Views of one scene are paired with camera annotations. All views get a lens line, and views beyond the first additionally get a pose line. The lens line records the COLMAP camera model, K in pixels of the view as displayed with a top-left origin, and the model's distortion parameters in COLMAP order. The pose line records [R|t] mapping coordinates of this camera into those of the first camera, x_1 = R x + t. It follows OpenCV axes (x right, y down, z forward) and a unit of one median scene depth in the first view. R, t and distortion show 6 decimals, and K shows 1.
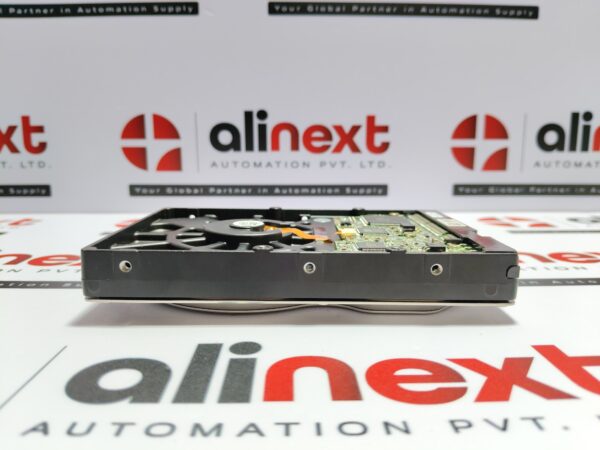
lens RADIAL K [[474.3, 0, 300.7], [0, 474.3, 223.3], [0, 0, 1]] dist [-0.044740, -0.001860]
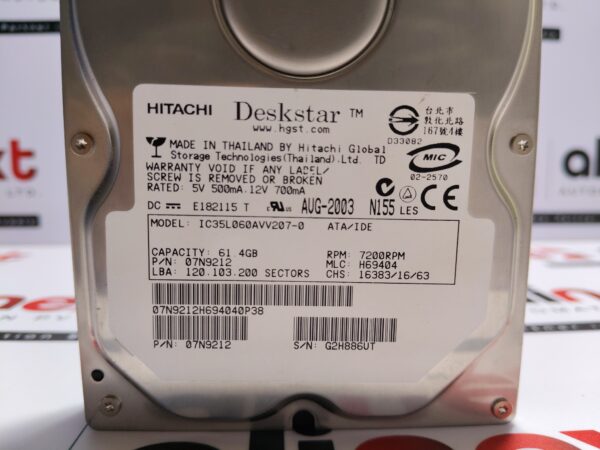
lens RADIAL K [[480.4, 0, 300.6], [0, 480.4, 227.9], [0, 0, 1]] dist [0.003700, -0.109254]
pose [[0.999454, -0.004244, 0.032772, -0.061576], [0.005718, 0.998969, -0.045042, -0.012663], [-0.032547, 0.045205, 0.998447, 0.063483]]
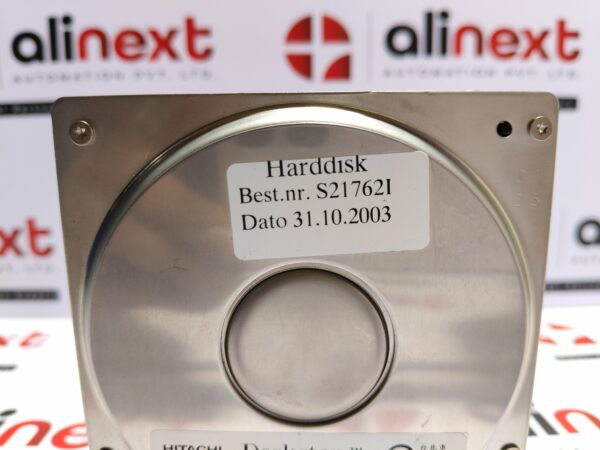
lens RADIAL K [[480.4, 0, 300.6], [0, 480.4, 227.9], [0, 0, 1]] dist [0.003700, -0.109254]
pose [[0.999938, -0.011024, 0.001374, -0.053652], [0.011015, 0.999920, 0.006145, -0.218393], [-0.001442, -0.006129, 0.999980, 0.043597]]
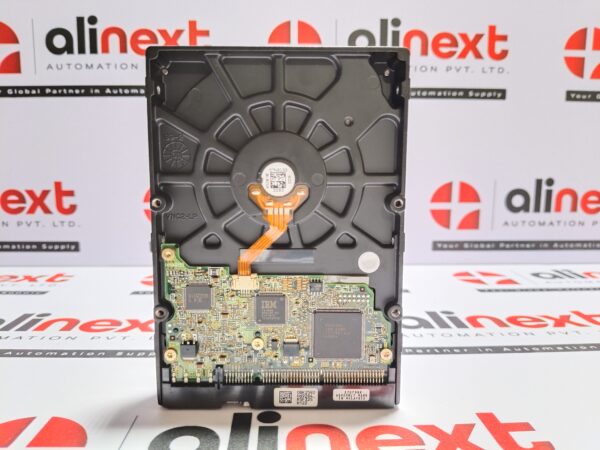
lens RADIAL K [[465.3, 0, 300.0], [0, 465.3, 225.0], [0, 0, 1]] dist [0.032967, -0.126811]
pose [[0.999888, 0.001669, 0.014863, -0.018060], [-0.001256, 0.999614, -0.027757, -0.097231], [-0.014904, 0.027736, 0.999504, -0.144441]]
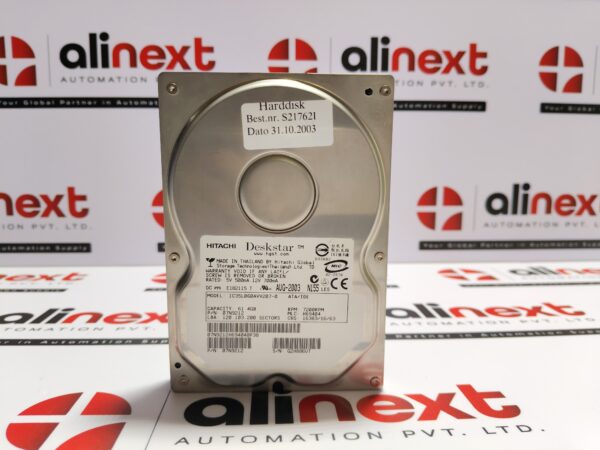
lens RADIAL K [[463.8, 0, 300.0], [0, 463.8, 225.0], [0, 0, 1]] dist [0.054847, -0.182631]
pose [[0.999166, -0.001350, 0.040812, -0.046169], [0.002625, 0.999510, -0.031198, -0.095185], [-0.040750, 0.031279, 0.998680, -0.238550]]
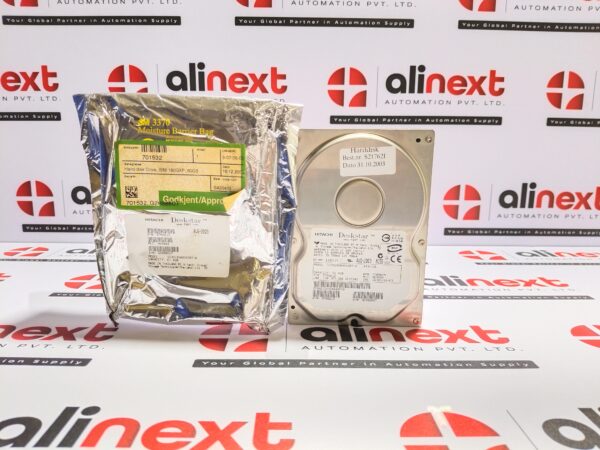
lens RADIAL K [[453.2, 0, 300.0], [0, 453.2, 225.0], [0, 0, 1]] dist [0.080478, -0.203965]
pose [[0.999904, 0.011891, -0.007056, -0.158098], [-0.011785, 0.999819, 0.014933, -0.118912], [0.007232, -0.014849, 0.999864, -0.564616]]
